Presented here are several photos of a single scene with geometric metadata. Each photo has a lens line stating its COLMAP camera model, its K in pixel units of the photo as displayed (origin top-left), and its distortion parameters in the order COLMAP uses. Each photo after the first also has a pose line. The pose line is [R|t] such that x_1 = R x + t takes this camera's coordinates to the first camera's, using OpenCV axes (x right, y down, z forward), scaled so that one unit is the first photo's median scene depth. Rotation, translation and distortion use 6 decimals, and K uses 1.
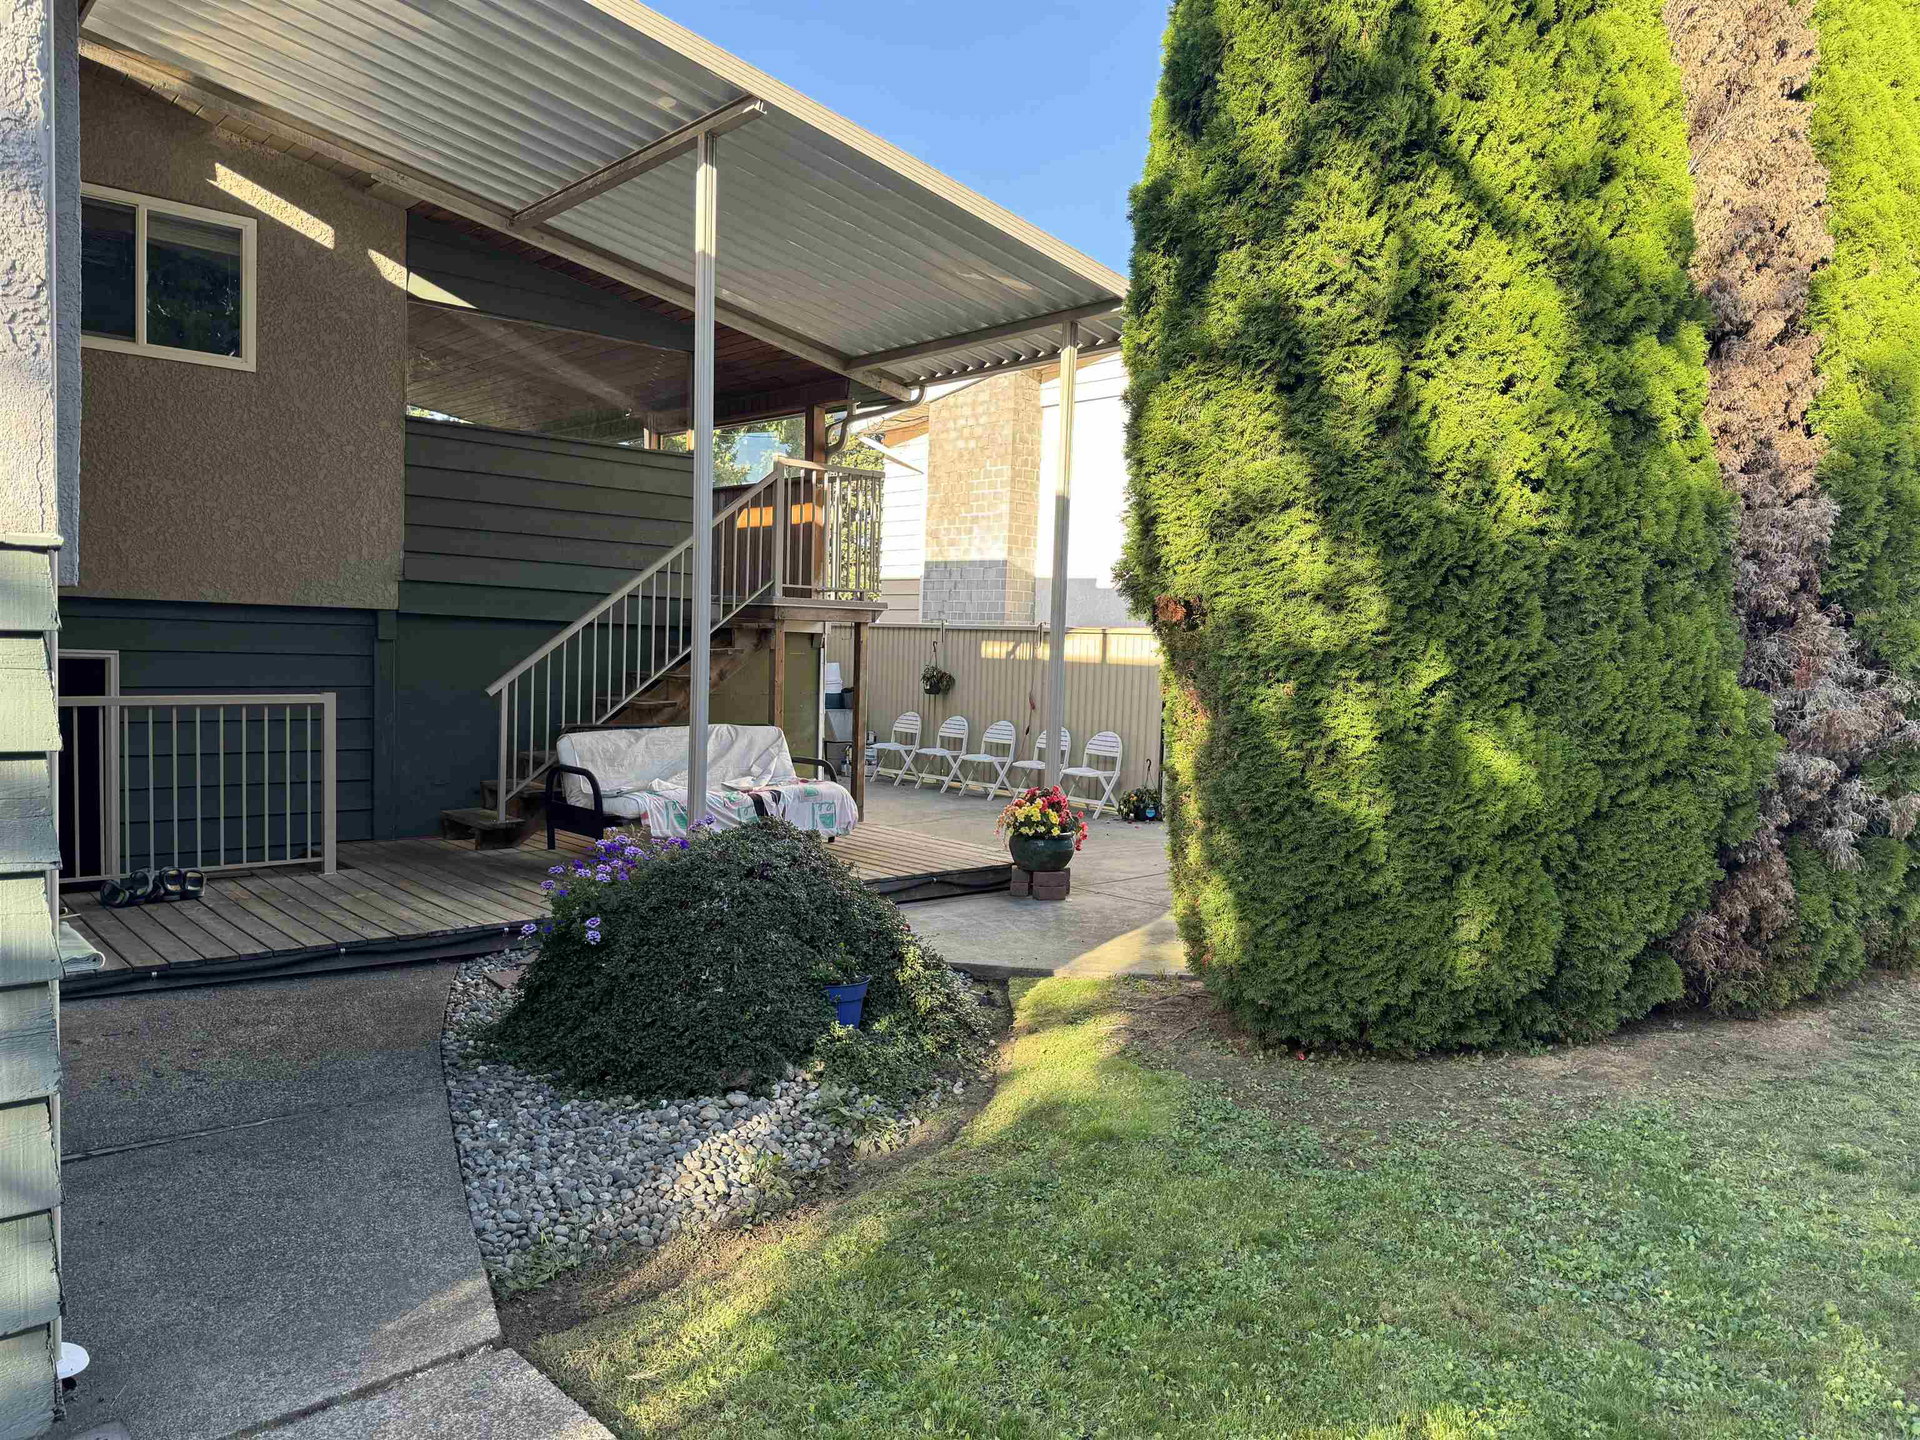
lens RADIAL K [[1328.6, 0, 963.3], [0, 1328.6, 724.2], [0, 0, 1]] dist [0.108786, -0.143548]
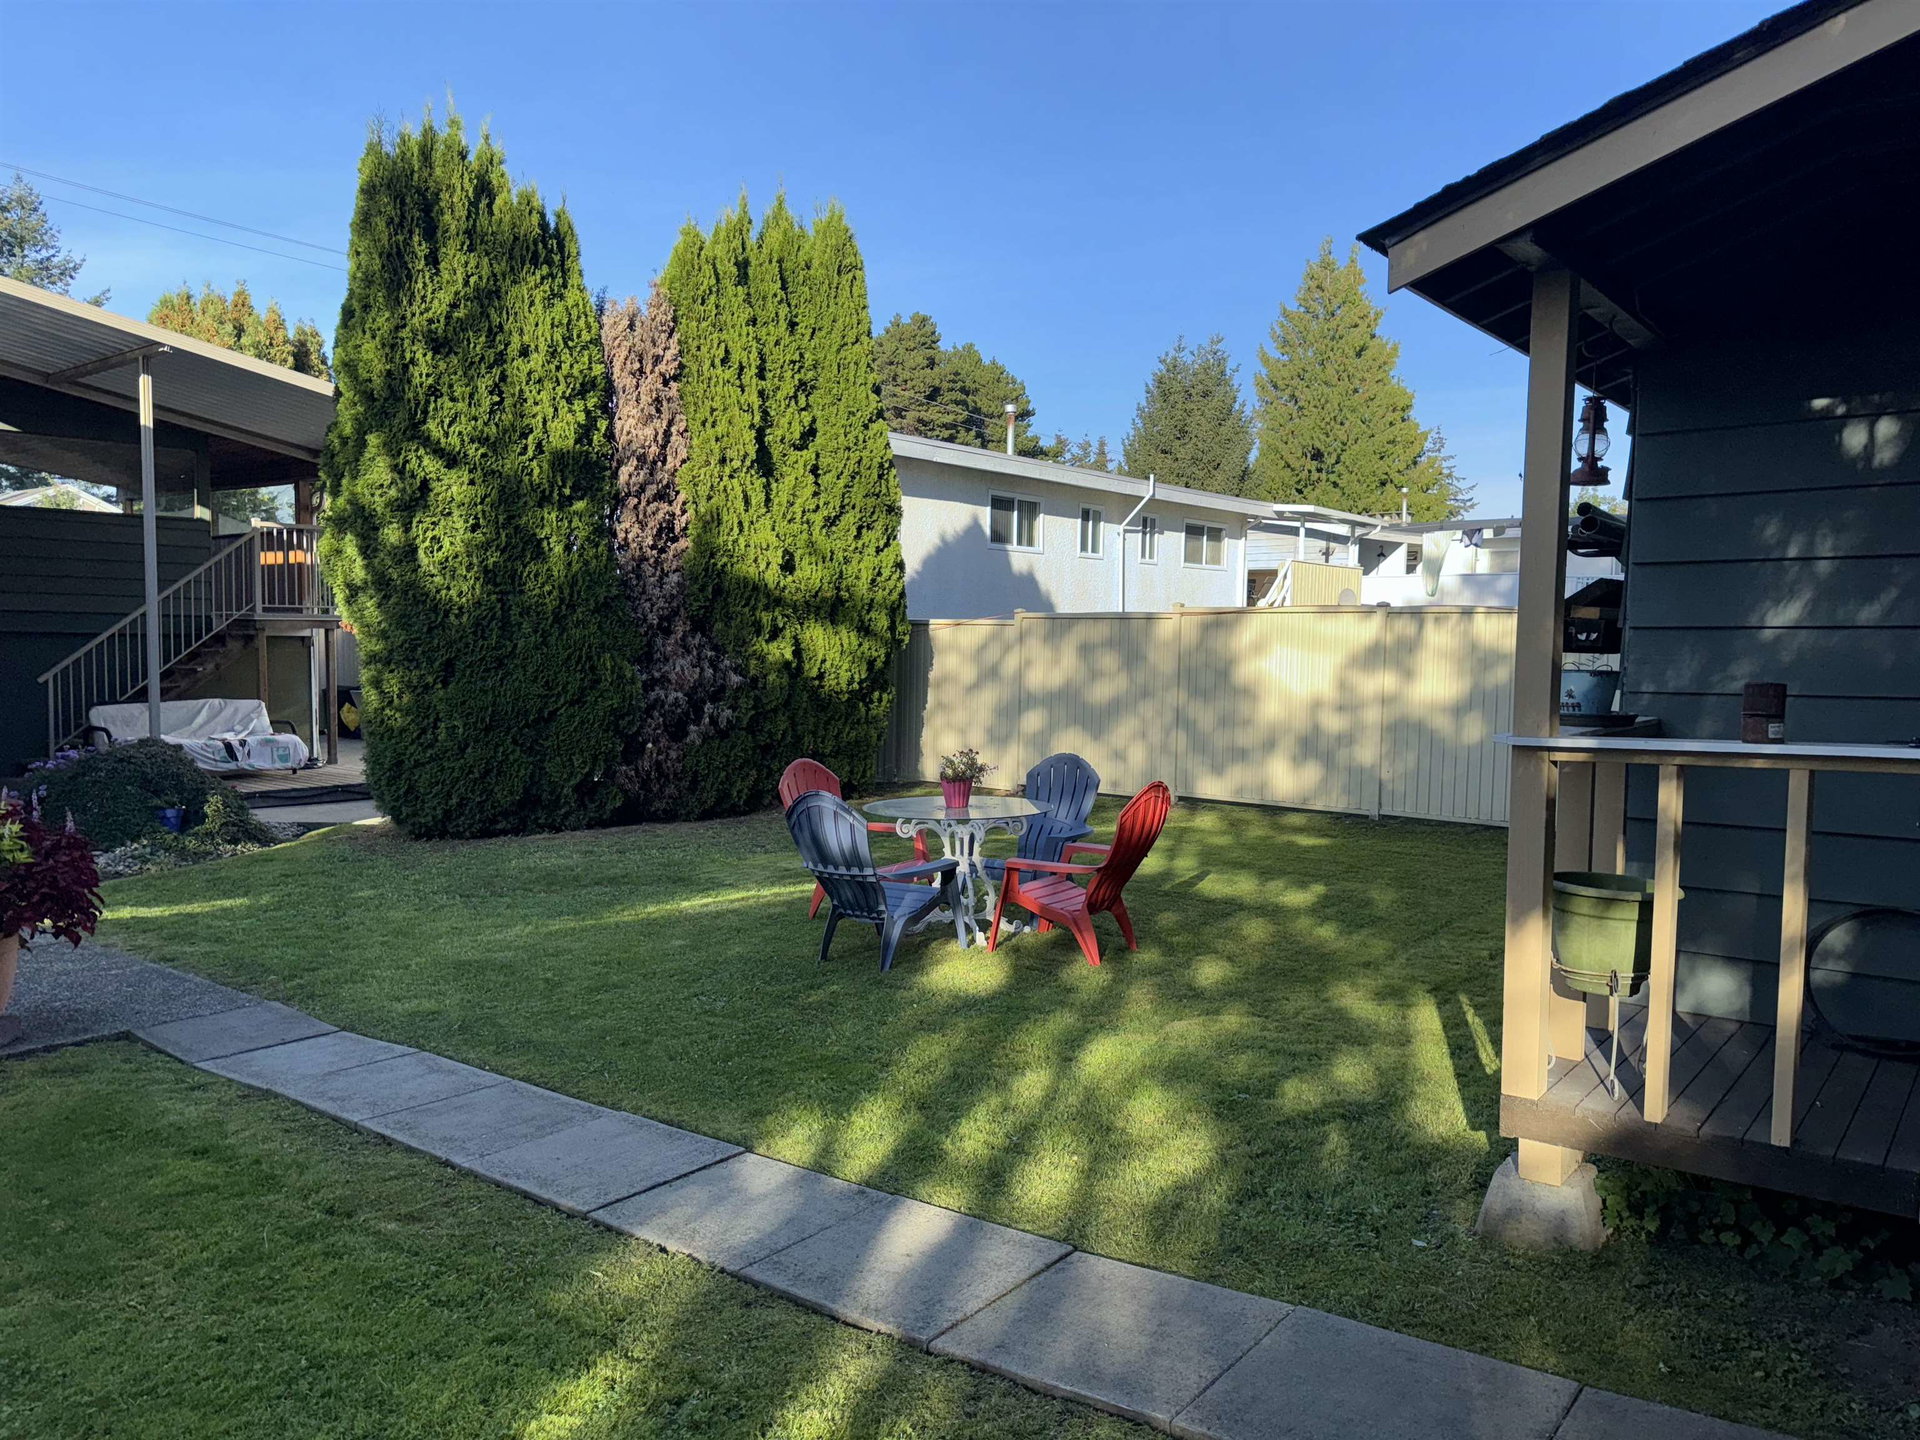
lens RADIAL K [[1349.3, 0, 961.9], [0, 1349.3, 722.0], [0, 0, 1]] dist [0.049128, -0.062330]
pose [[0.985277, -0.029516, 0.168397, 0.424569], [0.028165, 0.999549, 0.010404, 0.036898], [-0.168628, -0.005508, 0.985664, -0.718957]]
